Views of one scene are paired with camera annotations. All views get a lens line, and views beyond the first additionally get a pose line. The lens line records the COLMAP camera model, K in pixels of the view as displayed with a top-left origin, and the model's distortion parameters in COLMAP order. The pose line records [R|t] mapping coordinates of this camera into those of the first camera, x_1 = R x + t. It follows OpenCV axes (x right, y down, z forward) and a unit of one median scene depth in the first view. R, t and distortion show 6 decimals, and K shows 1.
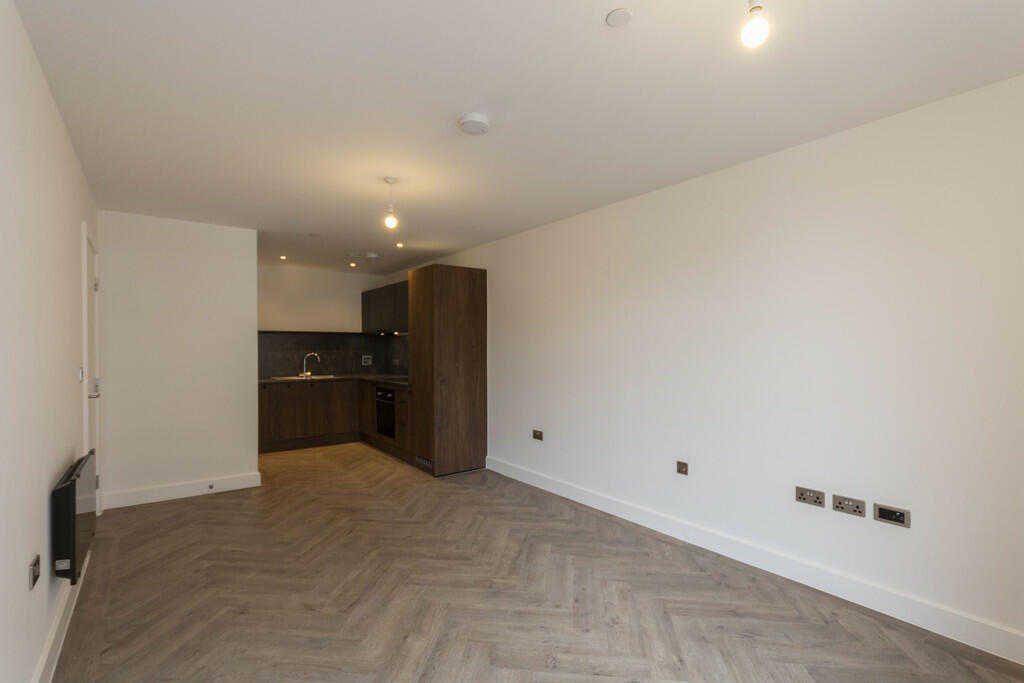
lens RADIAL K [[470.6, 0, 513.4], [0, 470.6, 352.8], [0, 0, 1]] dist [0.002395, 0.000526]
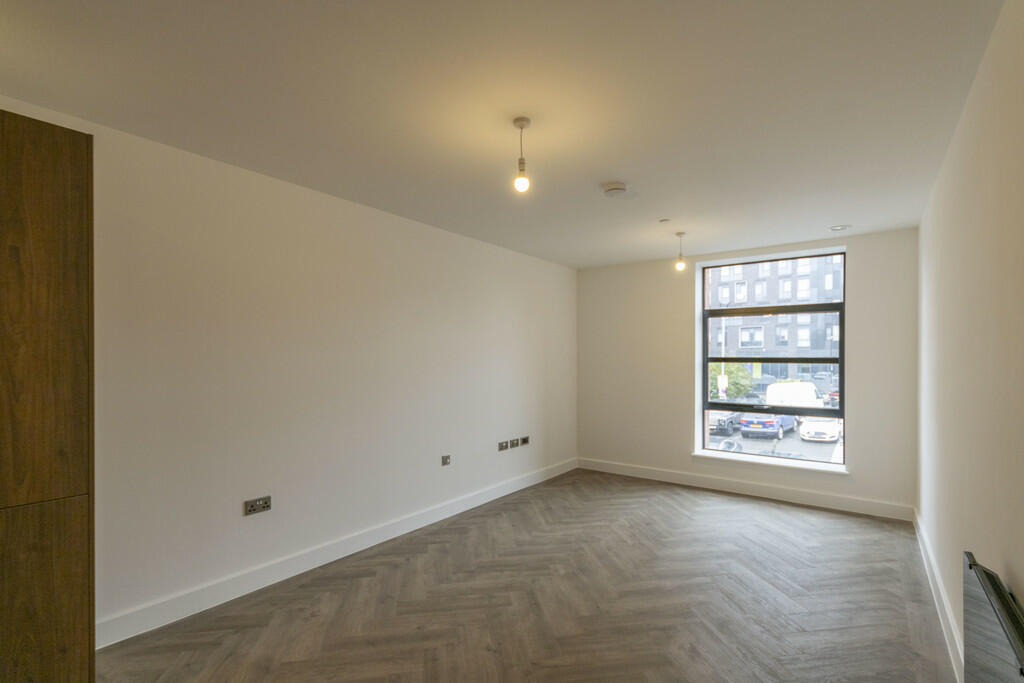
lens RADIAL K [[470.6, 0, 513.4], [0, 470.6, 352.8], [0, 0, 1]] dist [0.002395, 0.000526]
pose [[-0.280154, 0.017208, 0.959801, -0.898364], [0.012153, 0.999823, -0.014378, -0.021606], [-0.959878, 0.007637, -0.280313, 1.171107]]
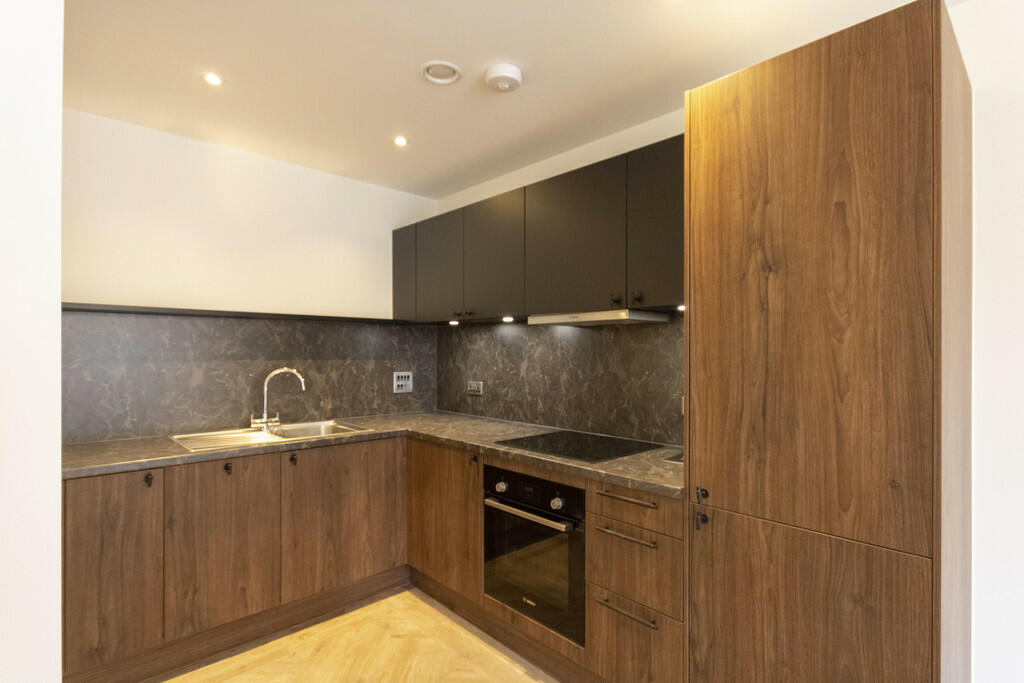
lens RADIAL K [[506.4, 0, 512.7], [0, 506.4, 352.3], [0, 0, 1]] dist [-0.000195, 0.000249]
pose [[0.994488, 0.001183, 0.104846, -0.582394], [-0.000699, 0.999989, -0.004654, -0.022112], [-0.104850, 0.004555, 0.994478, 1.151974]]
